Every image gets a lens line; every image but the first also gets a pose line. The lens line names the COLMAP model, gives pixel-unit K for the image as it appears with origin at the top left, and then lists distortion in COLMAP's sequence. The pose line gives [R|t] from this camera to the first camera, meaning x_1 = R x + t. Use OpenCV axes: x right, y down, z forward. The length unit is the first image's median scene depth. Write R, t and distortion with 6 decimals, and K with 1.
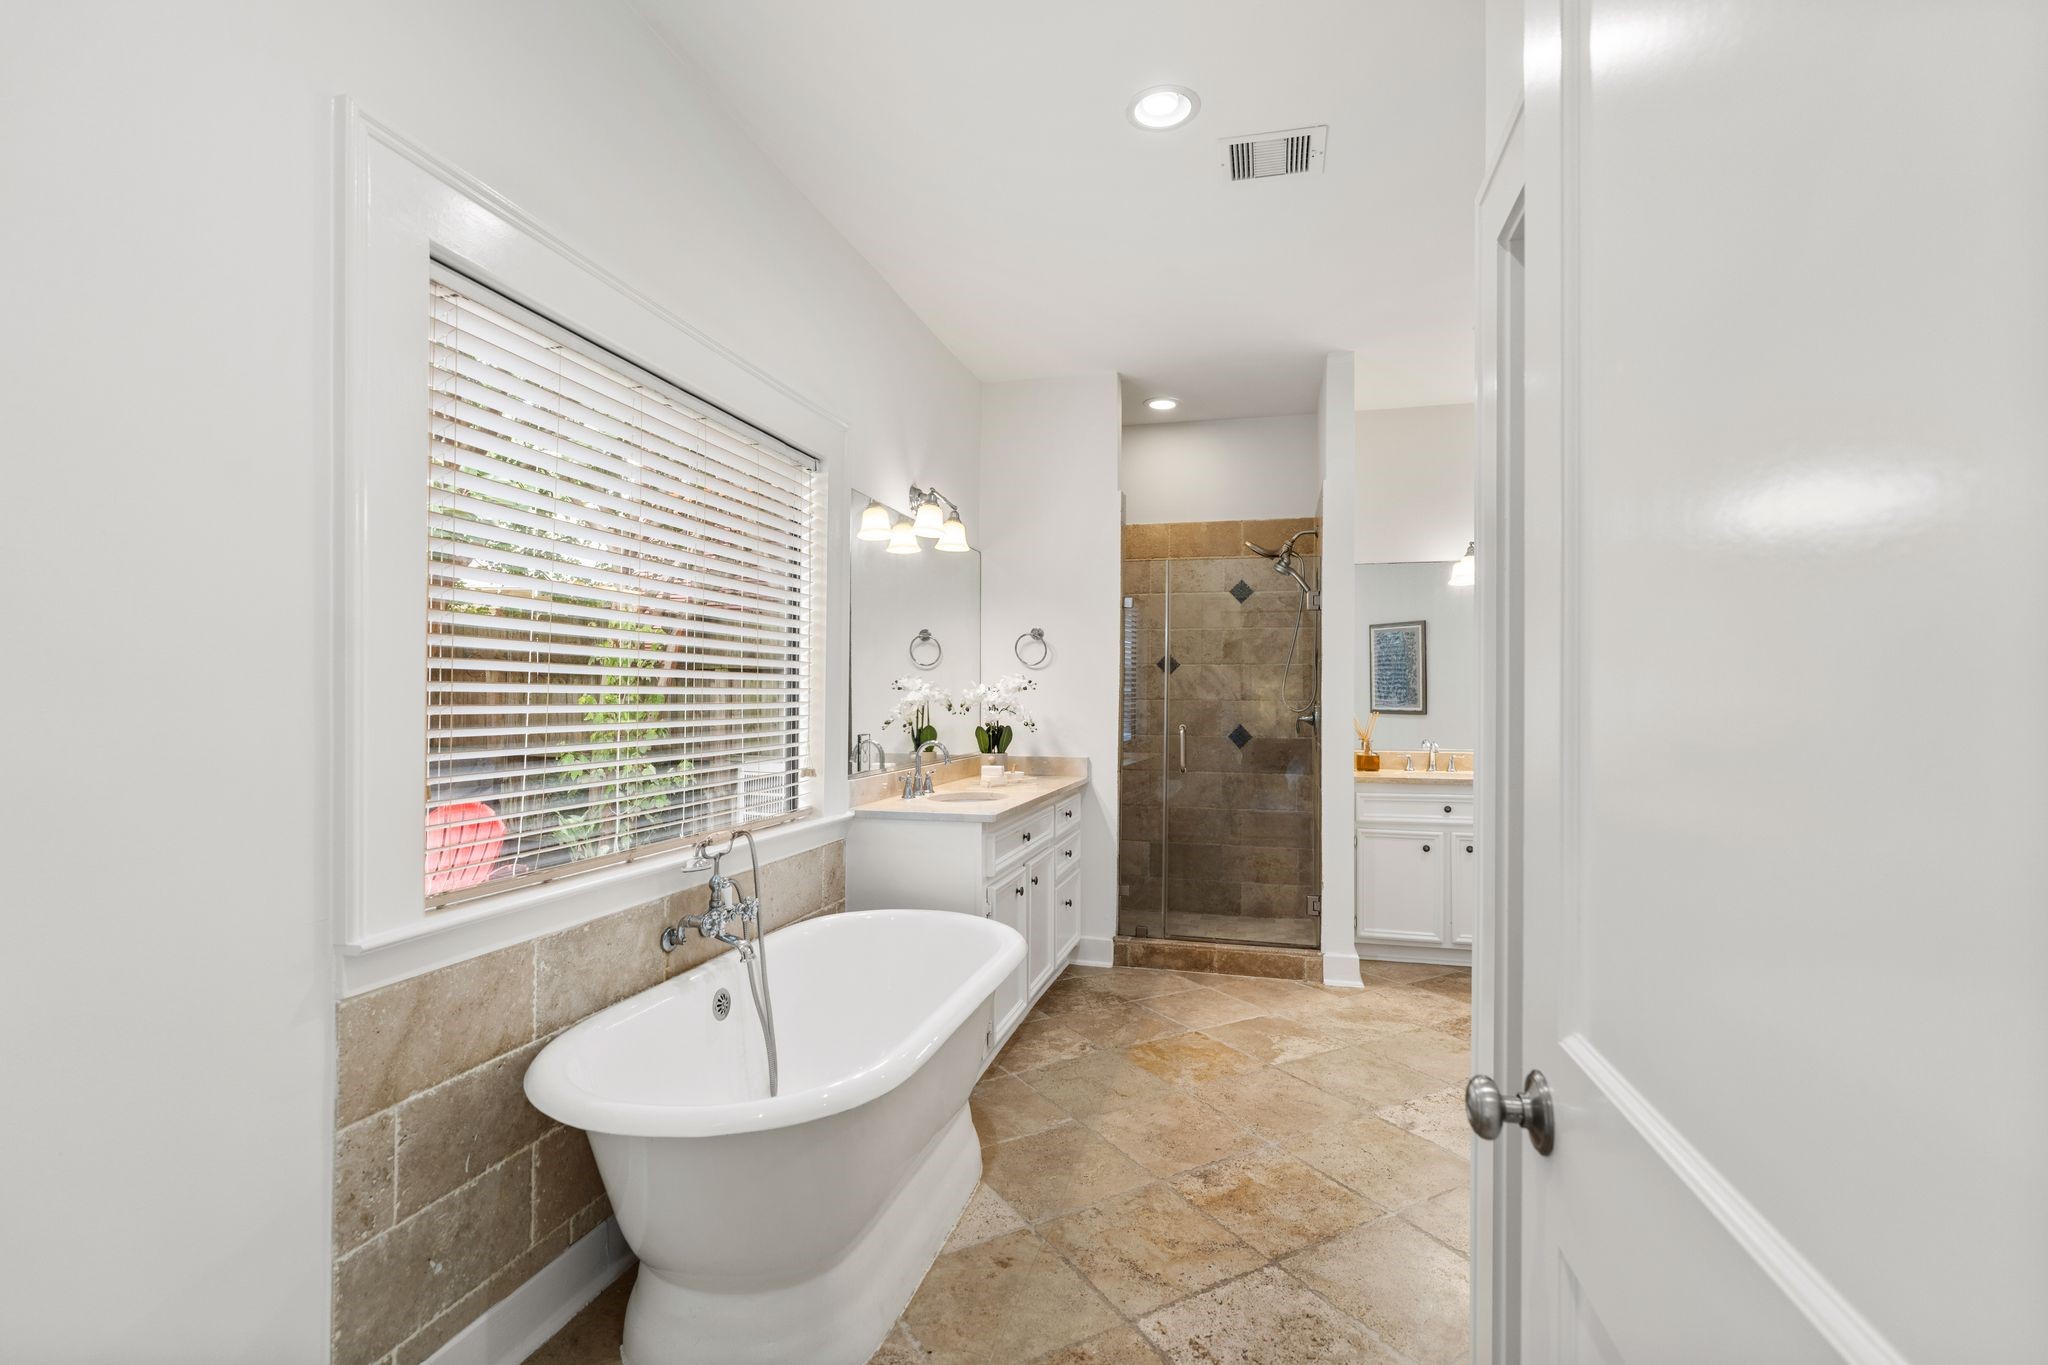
lens RADIAL K [[943.0, 0, 1023.1], [0, 943.0, 682.5], [0, 0, 1]] dist [-0.014589, 0.000289]
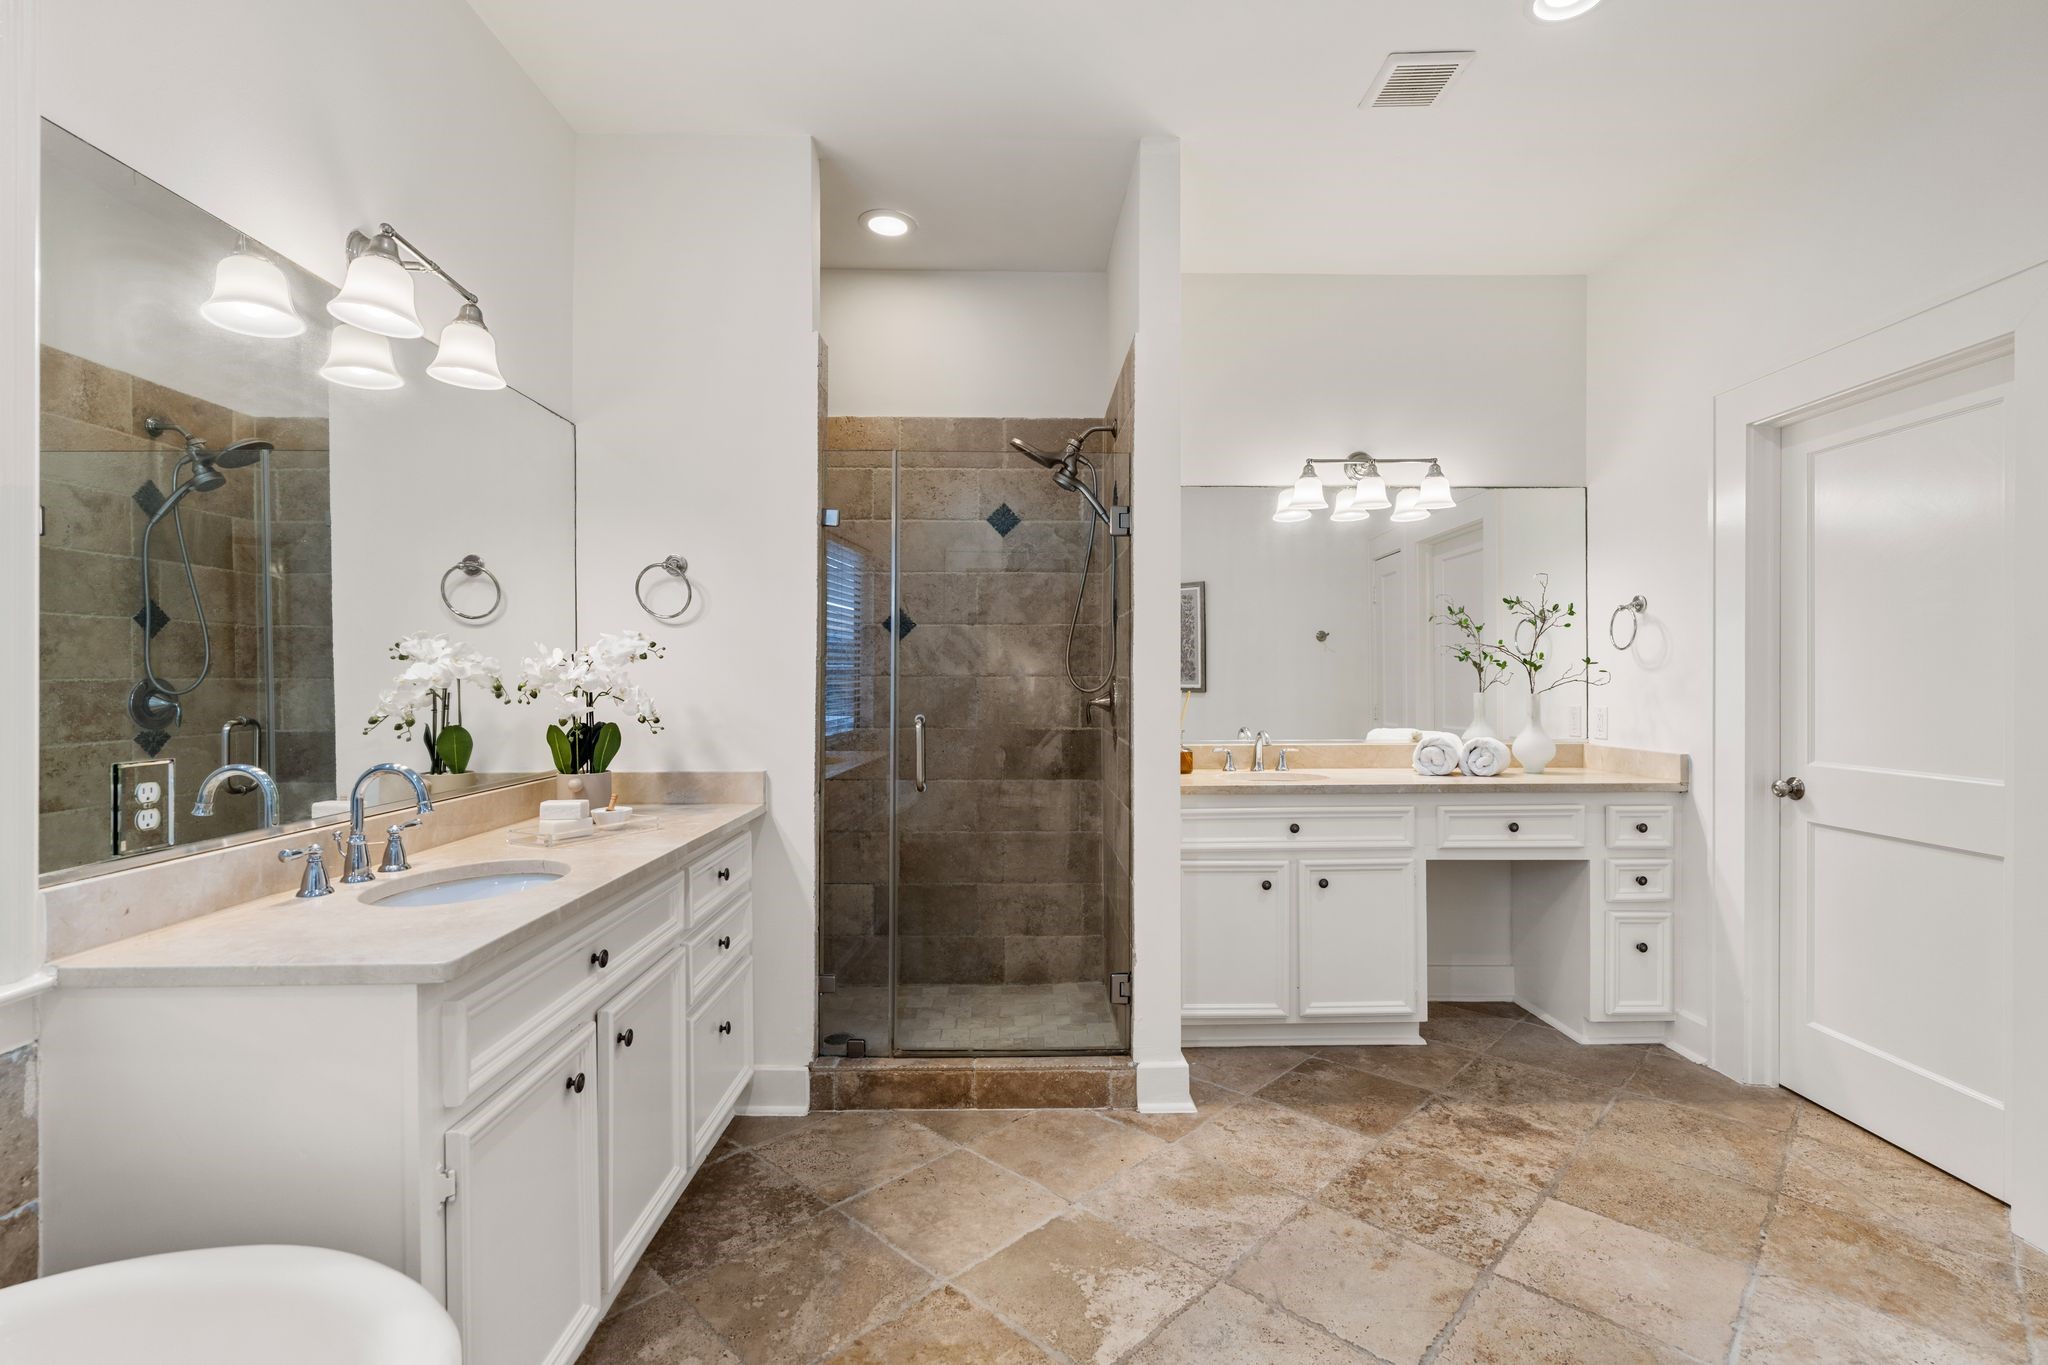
lens RADIAL K [[943.0, 0, 1024.4], [0, 943.0, 677.0], [0, 0, 1]] dist [-0.014589, 0.000289]
pose [[0.962050, -0.006653, 0.272790, 0.065579], [0.002217, 0.999860, 0.016567, 0.009509], [-0.272862, -0.015333, 0.961931, 0.379538]]
